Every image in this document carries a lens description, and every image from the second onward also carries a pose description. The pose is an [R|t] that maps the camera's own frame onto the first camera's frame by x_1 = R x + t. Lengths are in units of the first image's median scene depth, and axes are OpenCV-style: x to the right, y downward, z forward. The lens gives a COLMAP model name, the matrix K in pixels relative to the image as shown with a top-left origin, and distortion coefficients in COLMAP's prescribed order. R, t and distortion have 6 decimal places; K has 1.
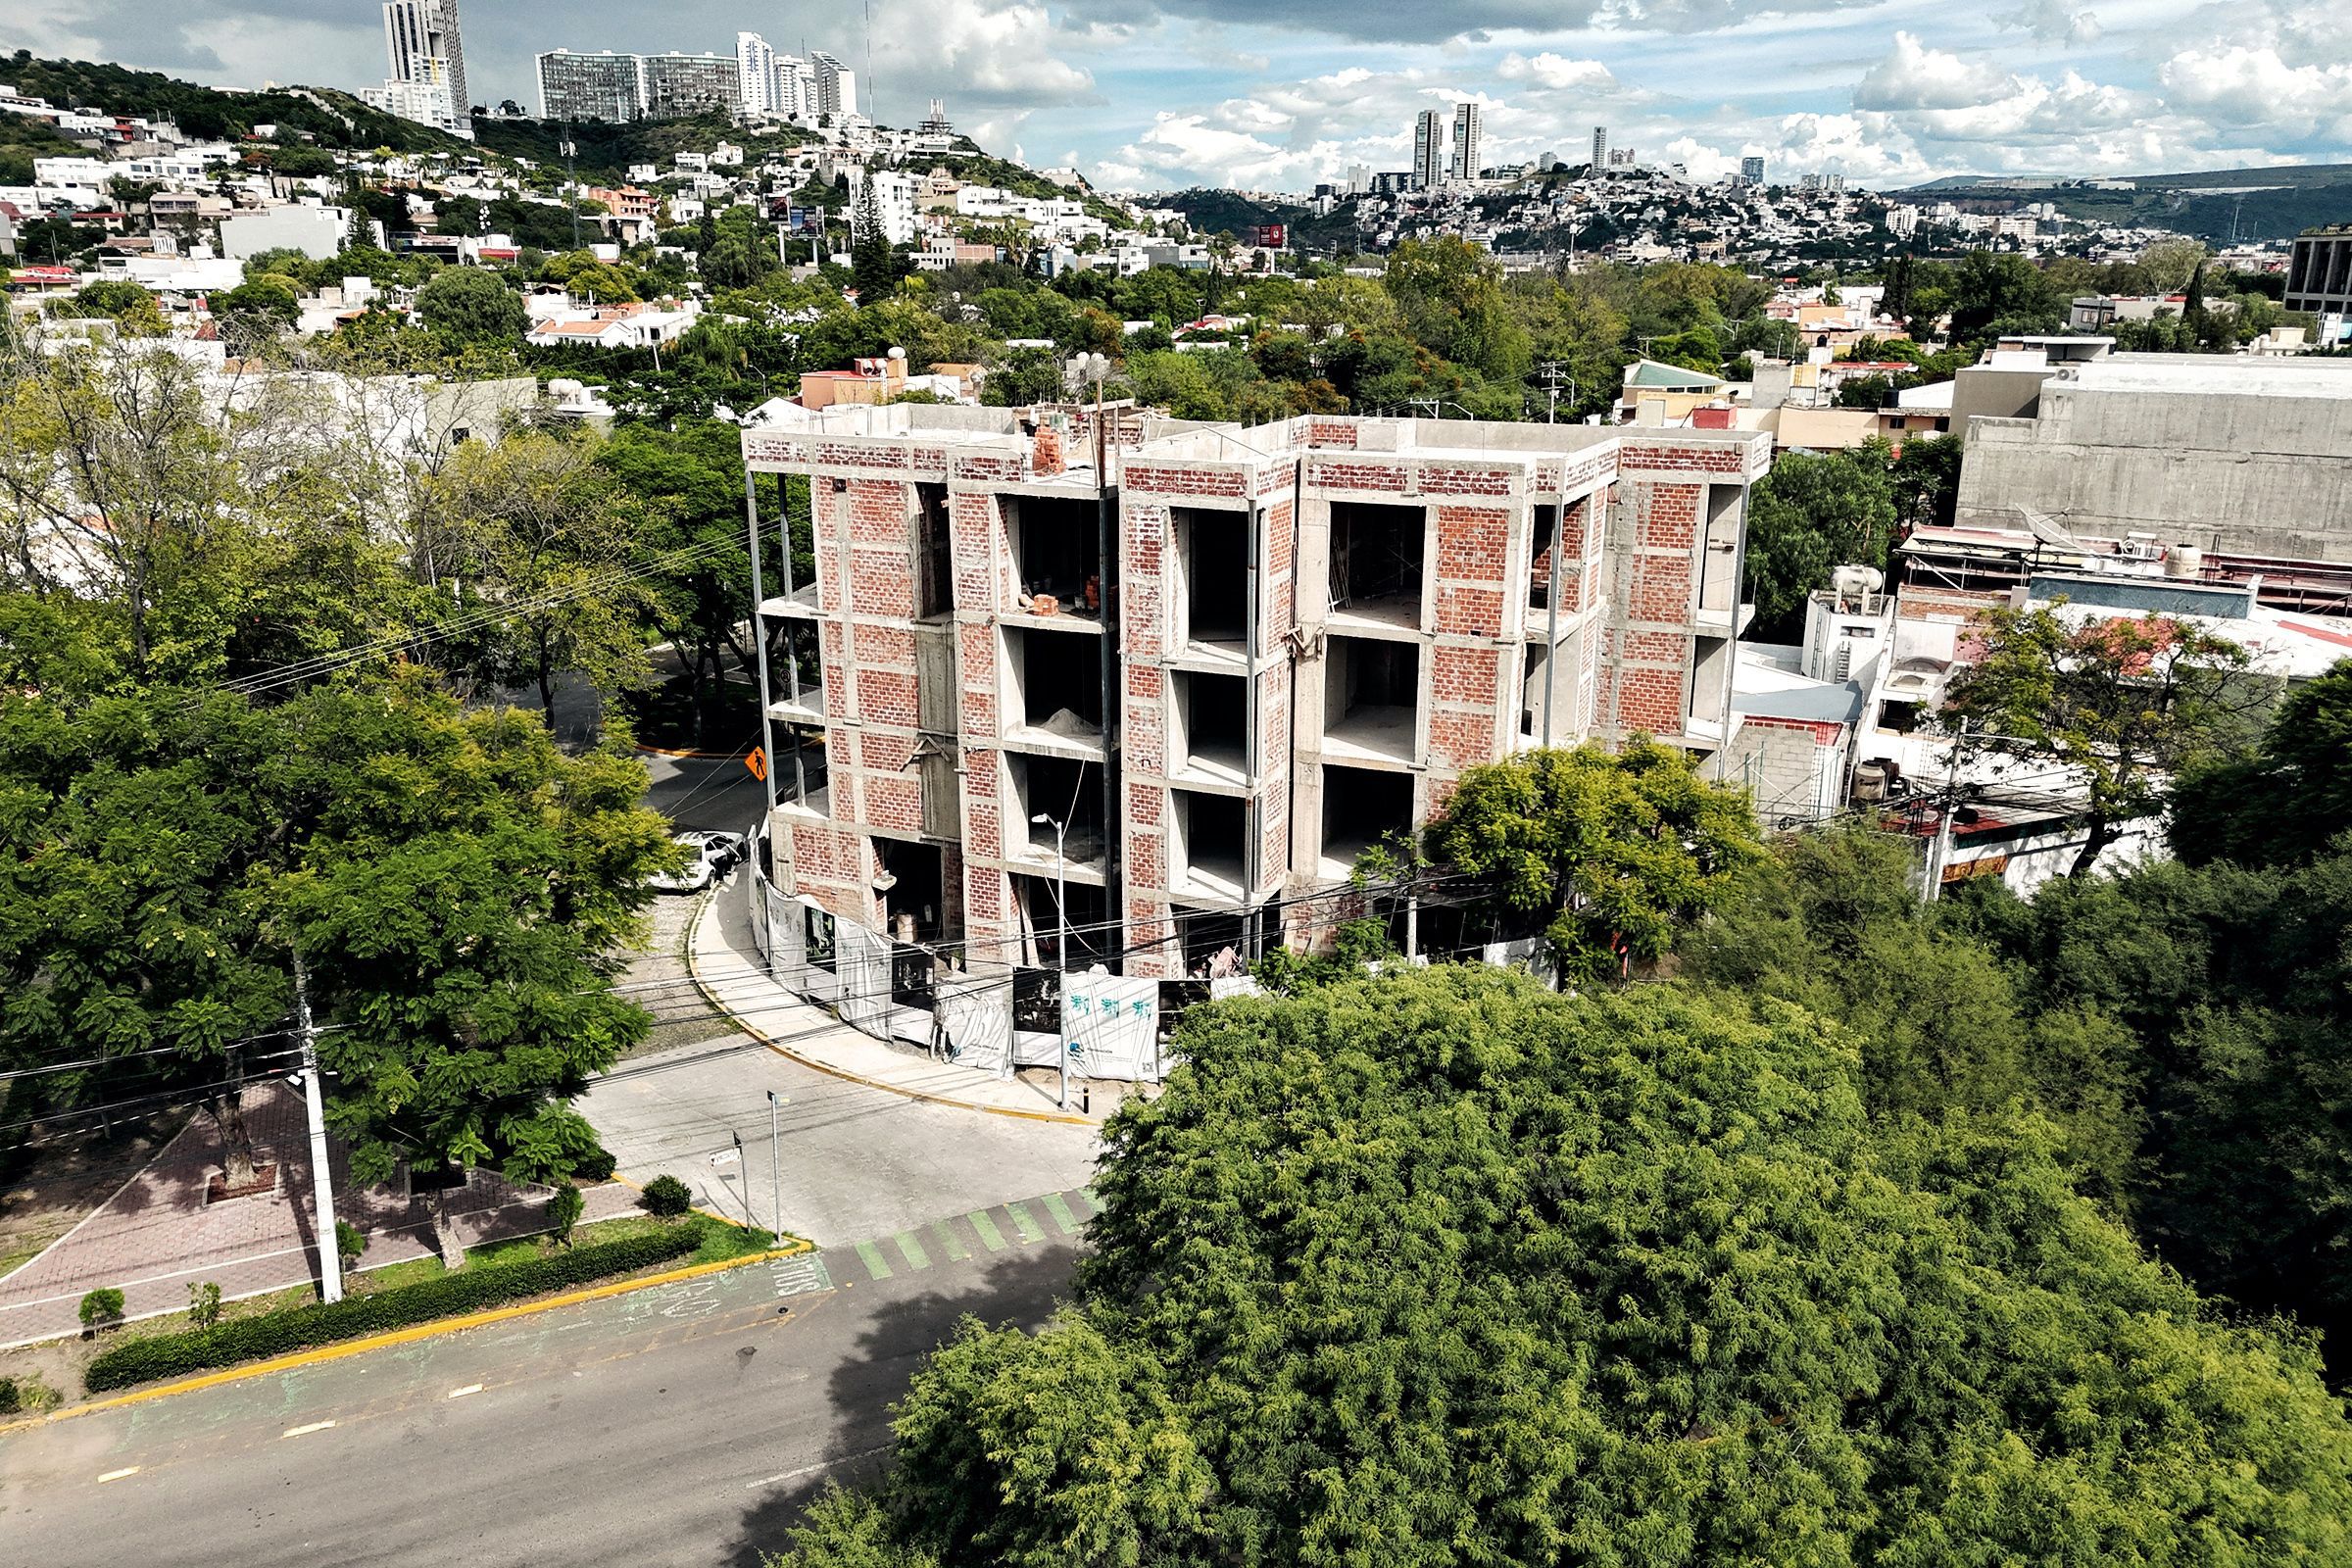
lens RADIAL K [[1715.5, 0, 1219.7], [0, 1715.5, 806.6], [0, 0, 1]] dist [0.055337, -0.043508]
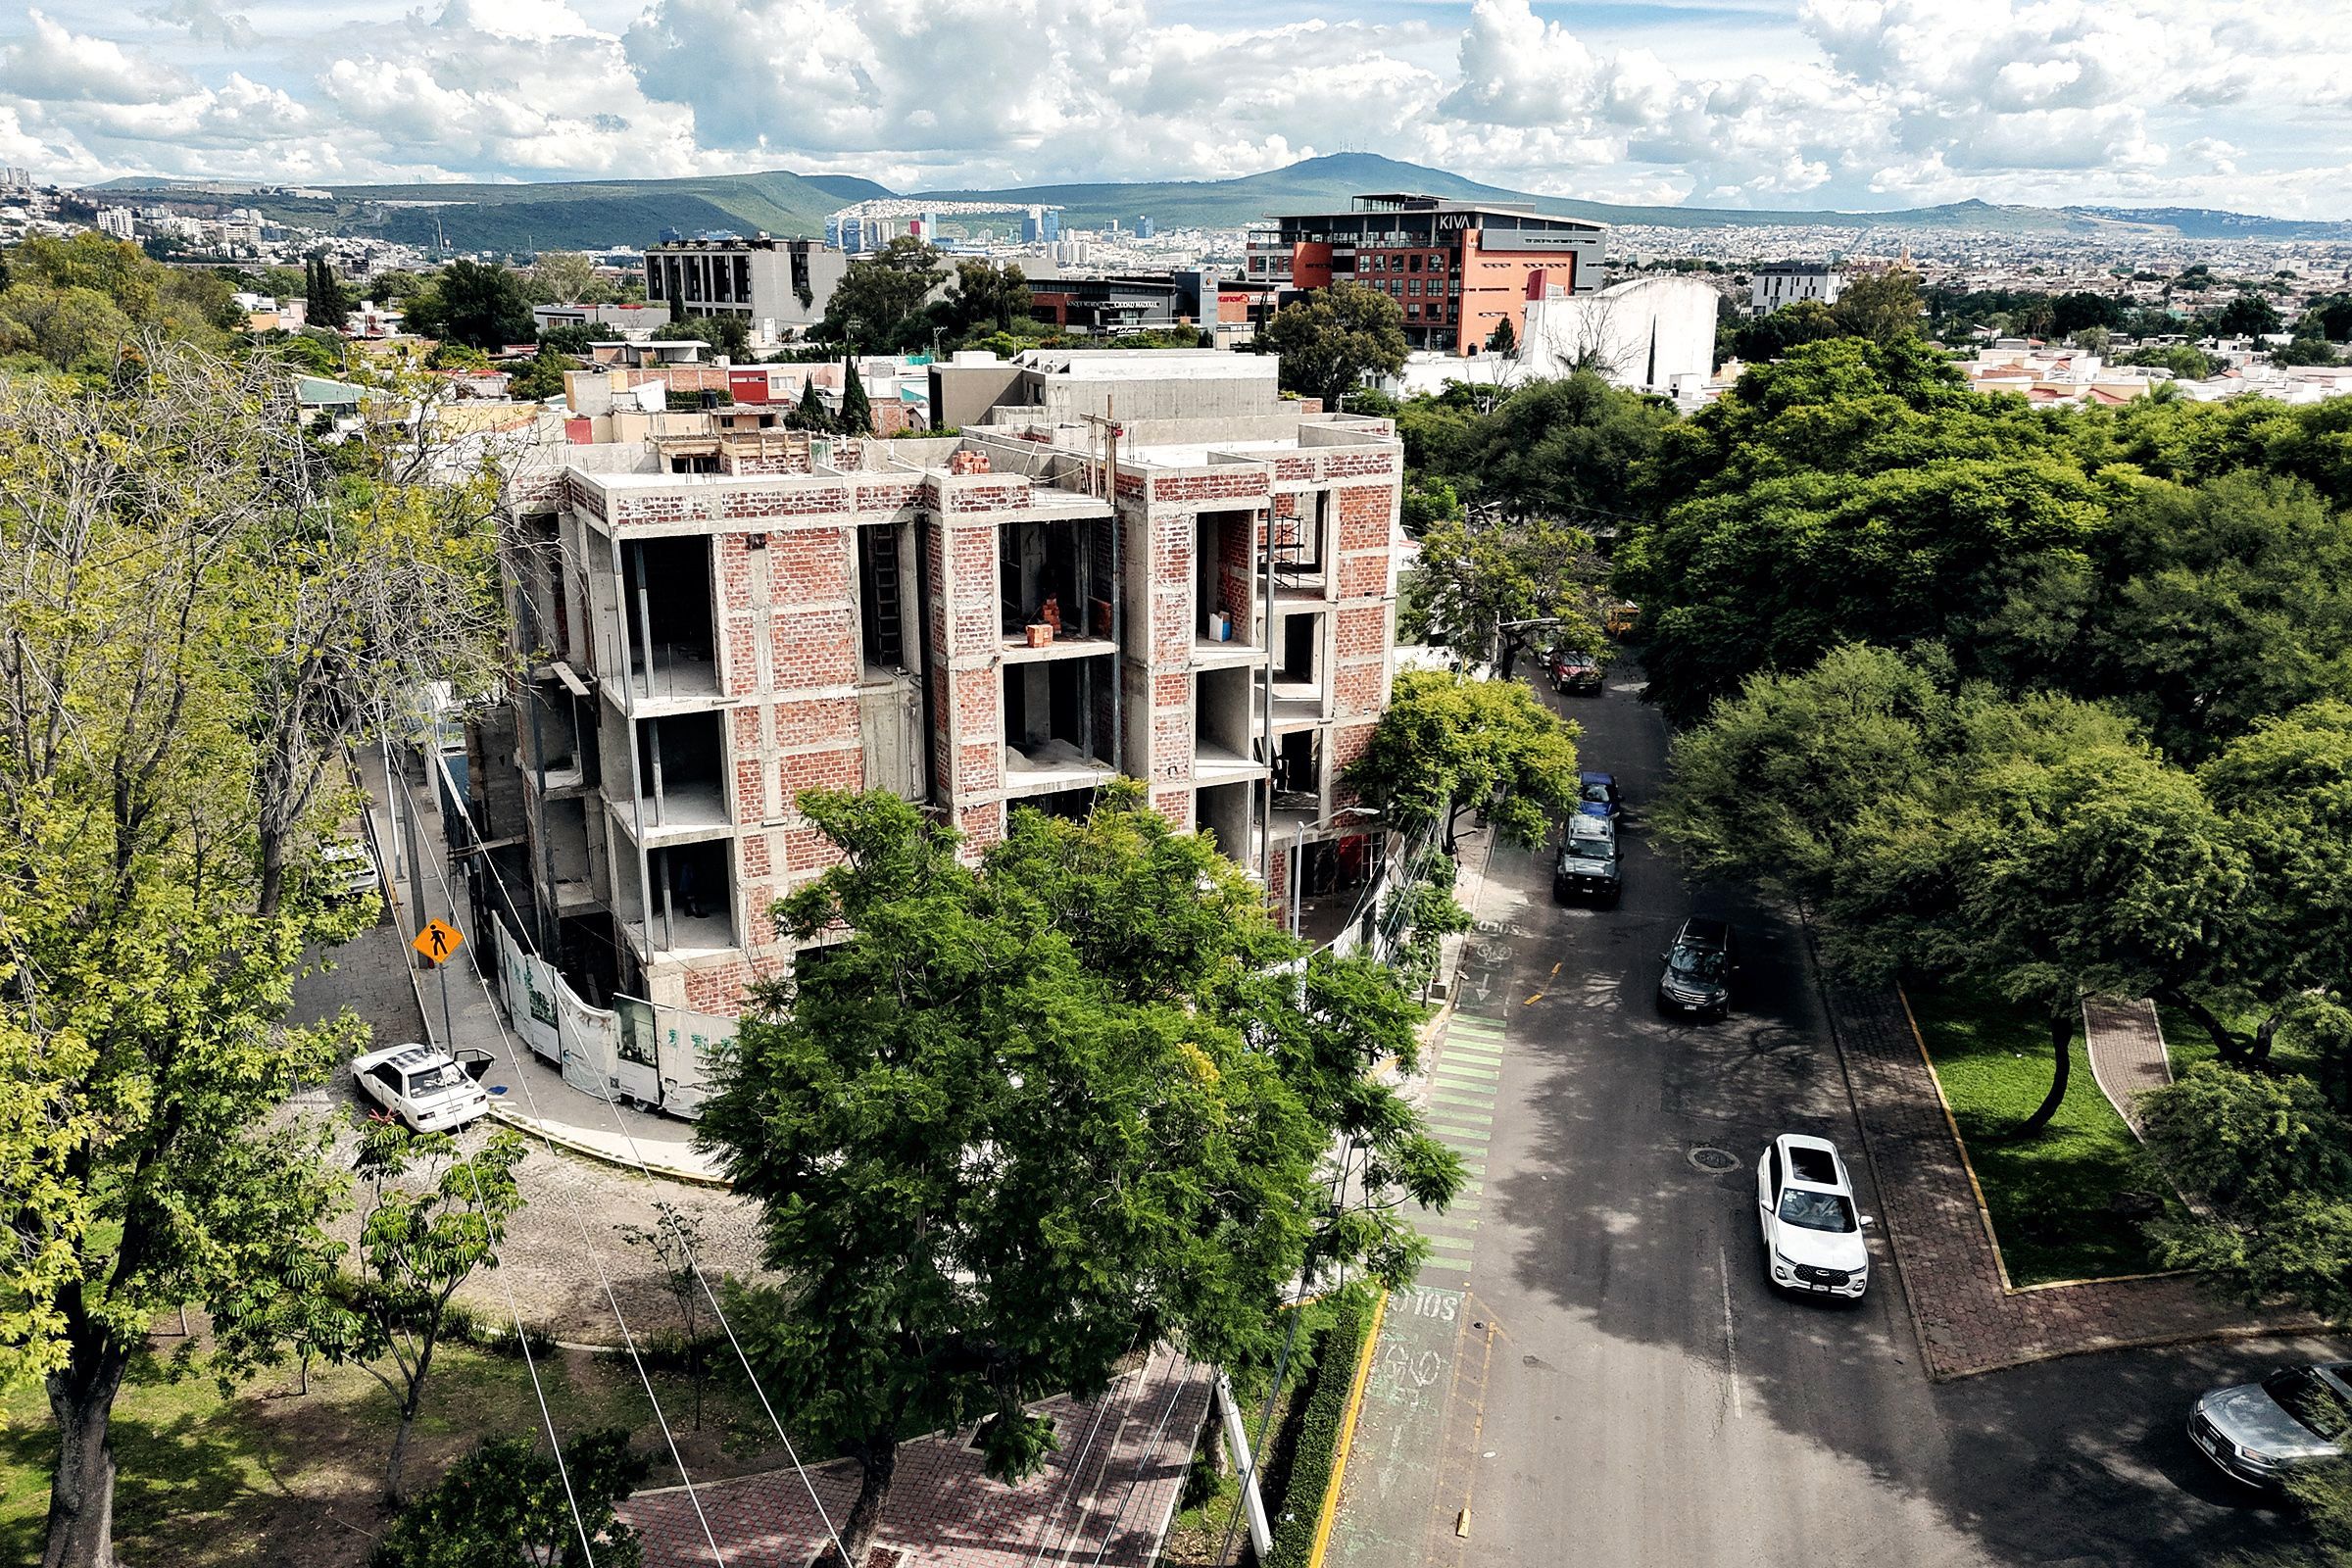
lens RADIAL K [[1715.5, 0, 1207.3], [0, 1715.5, 784.2], [0, 0, 1]] dist [0.055996, -0.041374]
pose [[0.618024, -0.222659, 0.753969, -0.217057], [0.234692, 0.967576, 0.093365, -0.029337], [-0.750311, 0.119248, 0.650241, 0.091373]]
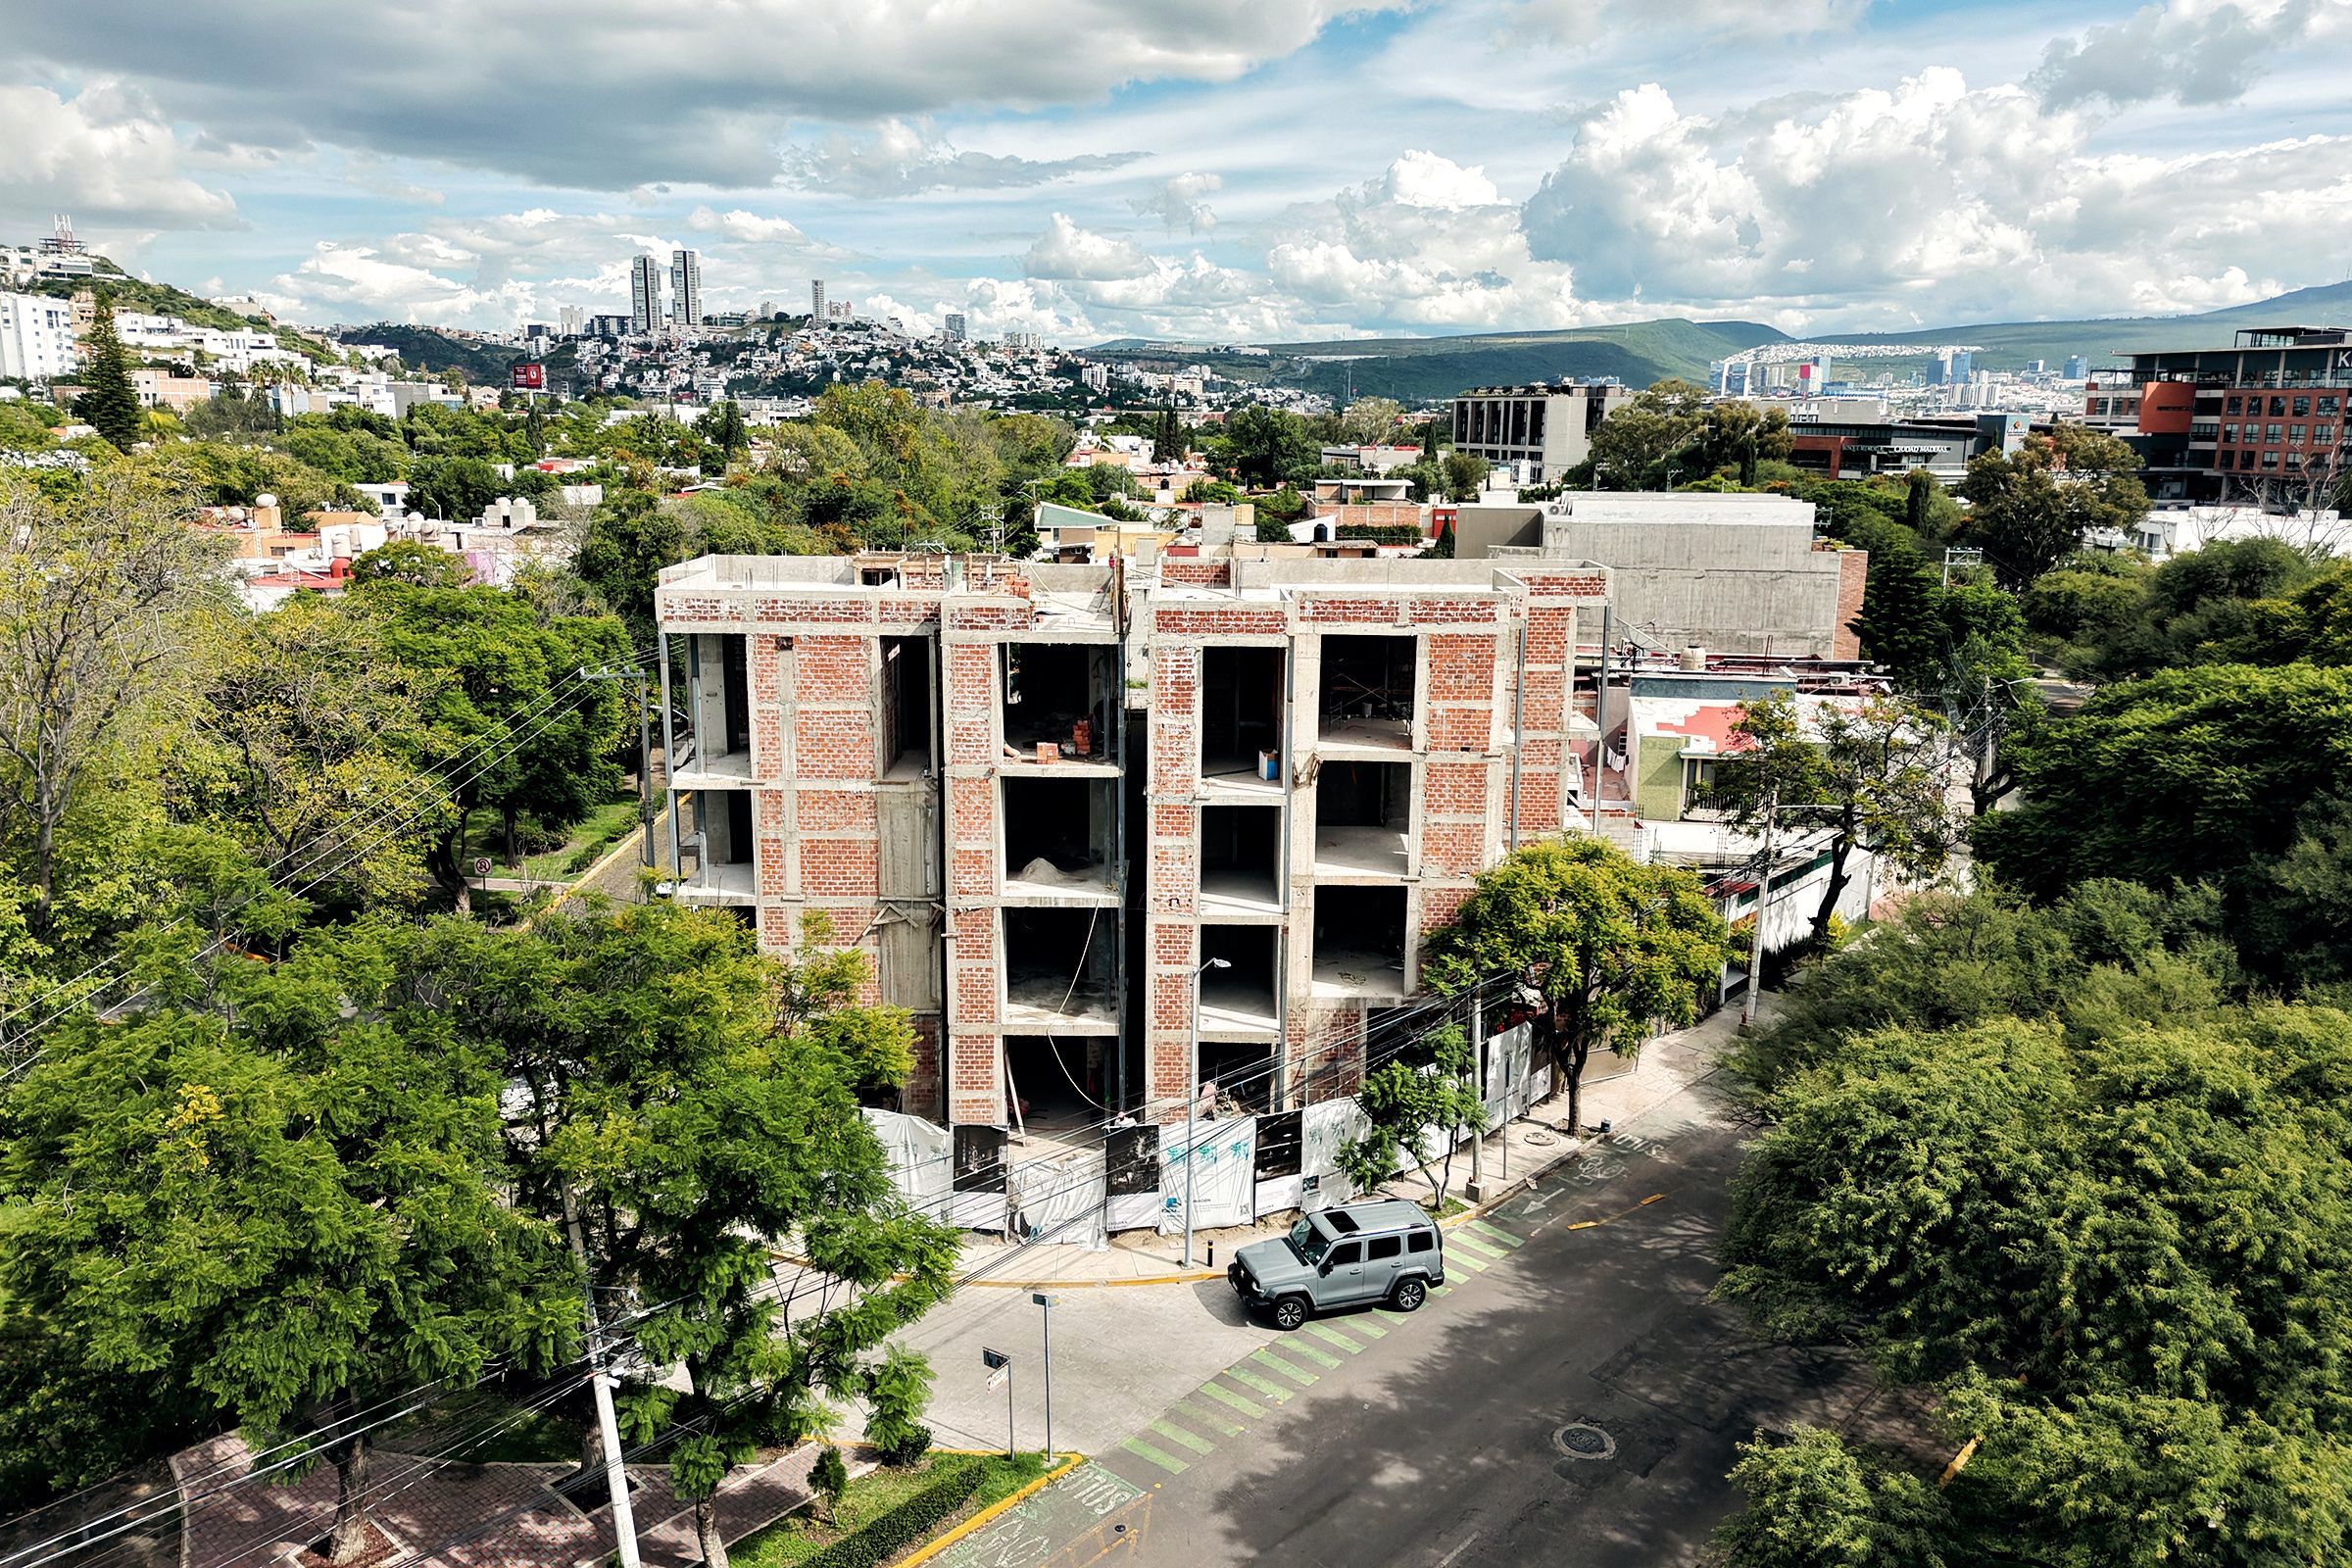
lens RADIAL K [[1715.5, 0, 1207.3], [0, 1715.5, 784.2], [0, 0, 1]] dist [0.055996, -0.041374]
pose [[0.910772, -0.079657, 0.405153, -0.115957], [0.115972, 0.991067, -0.065849, -0.007110], [-0.396289, 0.106959, 0.911874, 0.022031]]
